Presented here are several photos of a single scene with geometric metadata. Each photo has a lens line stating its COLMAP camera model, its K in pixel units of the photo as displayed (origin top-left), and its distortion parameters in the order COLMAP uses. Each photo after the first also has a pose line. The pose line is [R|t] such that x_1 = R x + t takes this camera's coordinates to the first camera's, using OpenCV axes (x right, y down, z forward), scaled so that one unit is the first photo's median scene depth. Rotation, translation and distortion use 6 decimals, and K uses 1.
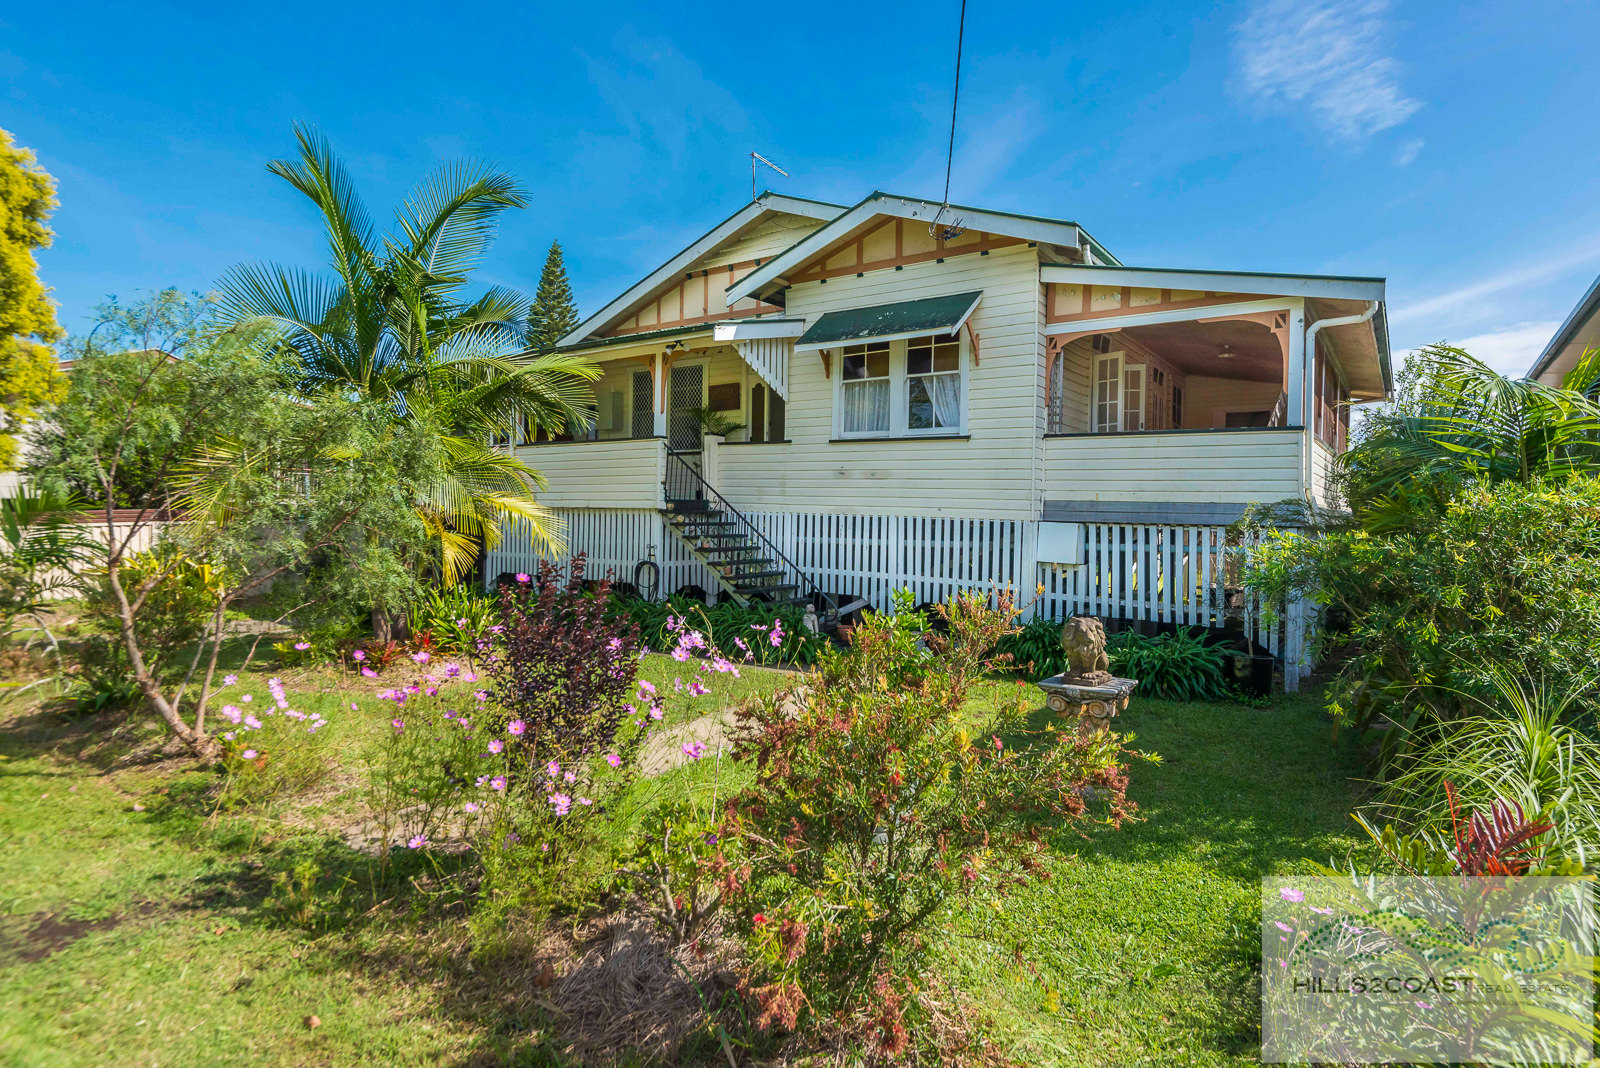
lens RADIAL K [[839.1, 0, 798.7], [0, 839.1, 500.3], [0, 0, 1]] dist [-0.000370, -0.001056]
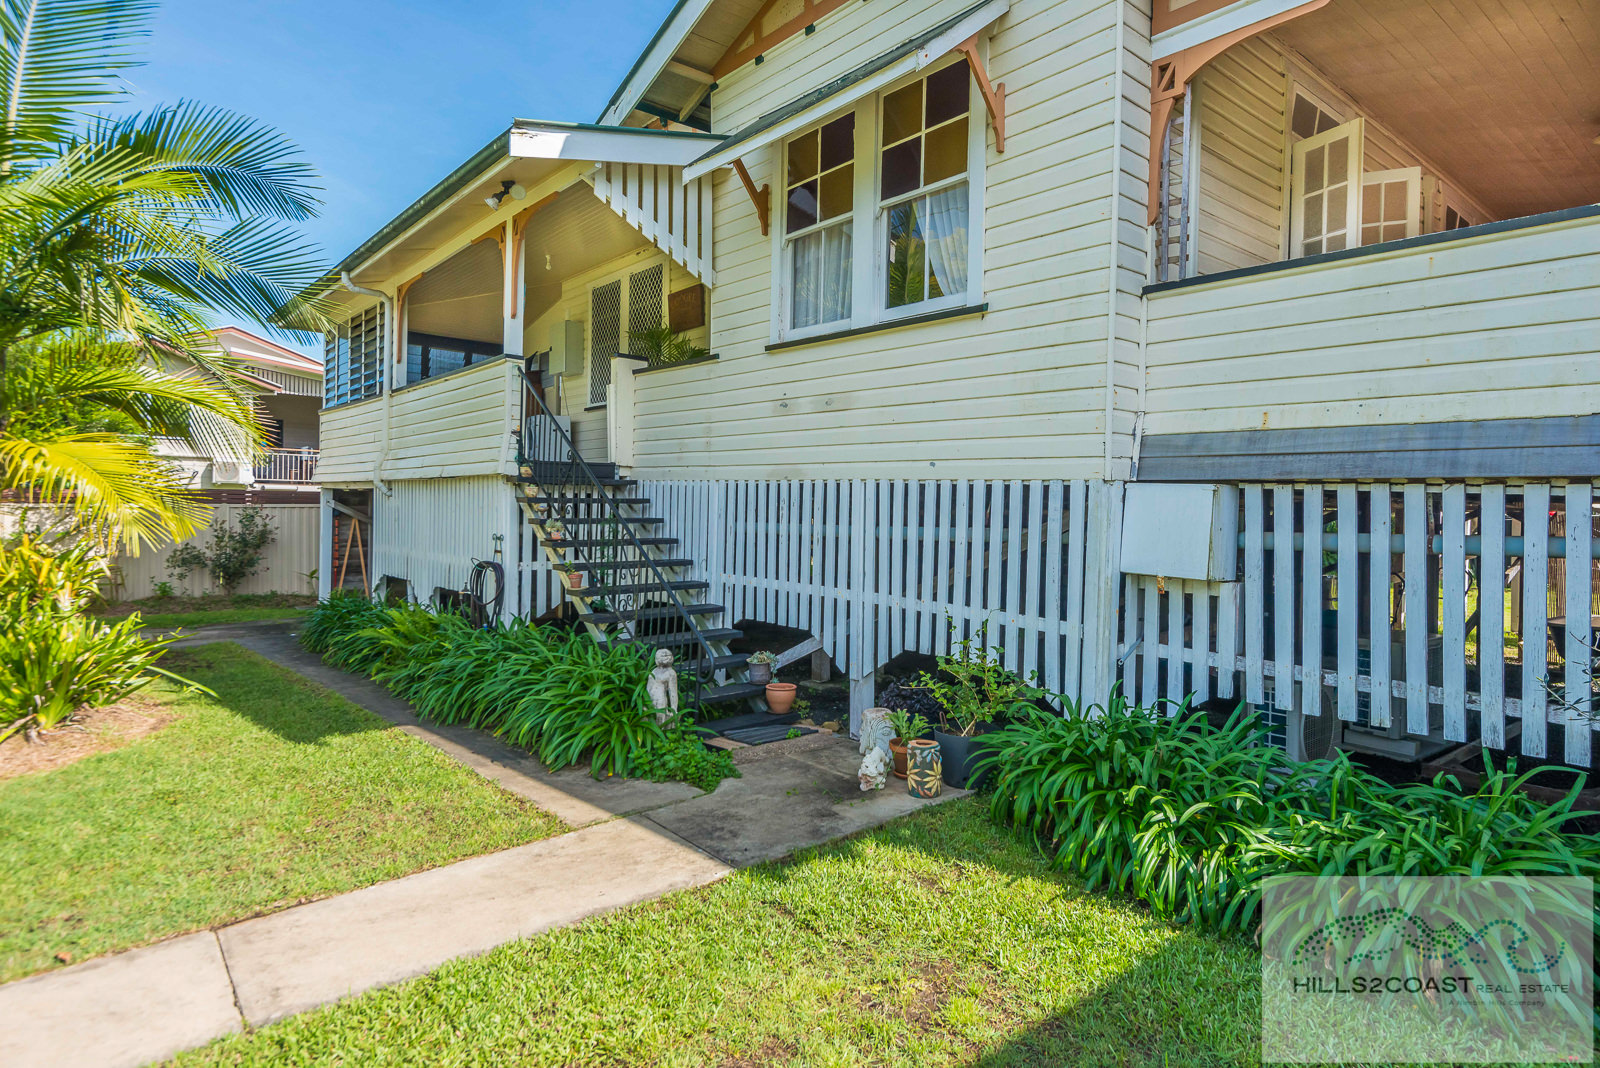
lens RADIAL K [[897.0, 0, 801.5], [0, 897.0, 513.7], [0, 0, 1]] dist [0.004126, 0.000605]
pose [[0.972077, -0.000606, -0.234663, 0.210799], [0.005542, 0.999777, 0.020374, 0.028287], [0.234598, -0.021106, 0.971863, 0.457589]]
